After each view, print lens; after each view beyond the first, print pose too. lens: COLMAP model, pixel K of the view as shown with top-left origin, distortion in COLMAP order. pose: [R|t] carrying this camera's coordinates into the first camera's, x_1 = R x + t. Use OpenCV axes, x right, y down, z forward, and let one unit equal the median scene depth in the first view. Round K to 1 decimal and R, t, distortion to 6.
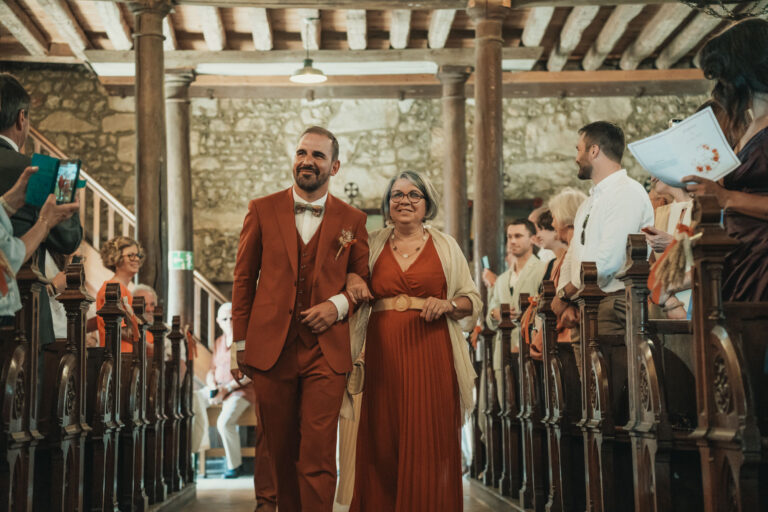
lens RADIAL K [[1647.5, 0, 379.5], [0, 1647.5, 259.2], [0, 0, 1]] dist [0.727675, 0.098569]
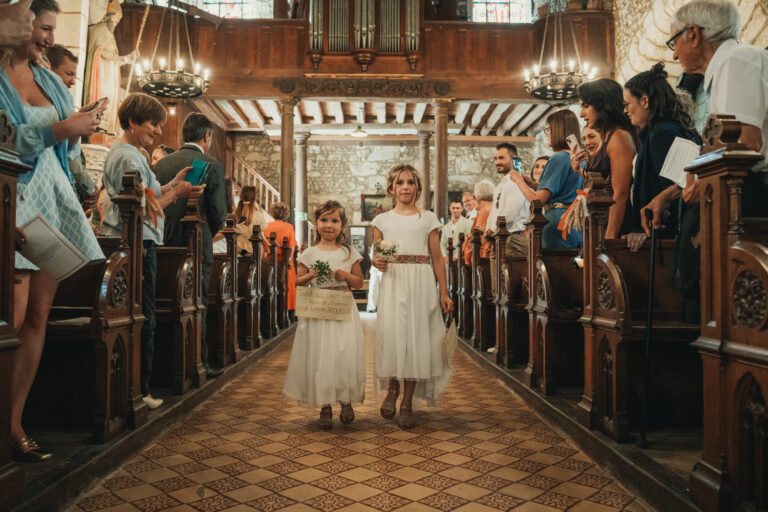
lens RADIAL K [[614.6, 0, 384.0], [0, 614.6, 256.0], [0, 0, 1]] dist [-0.097408, 0.066283]
pose [[0.999876, 0.012495, -0.009598, 0.000000], [-0.011912, 0.998214, 0.058542, 0.004031], [0.010313, -0.058420, 0.998239, 0.165248]]
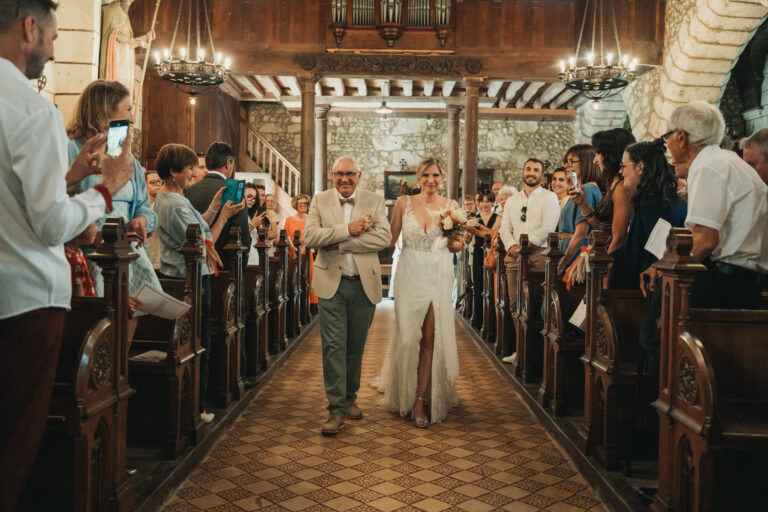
lens RADIAL K [[720.3, 0, 379.9], [0, 720.3, 245.7], [0, 0, 1]] dist [-0.003152, 0.009520]
pose [[0.998532, 0.030209, -0.044953, -0.002140], [-0.024905, 0.993146, 0.114198, -0.041426], [0.048095, -0.112911, 0.992440, 0.086431]]
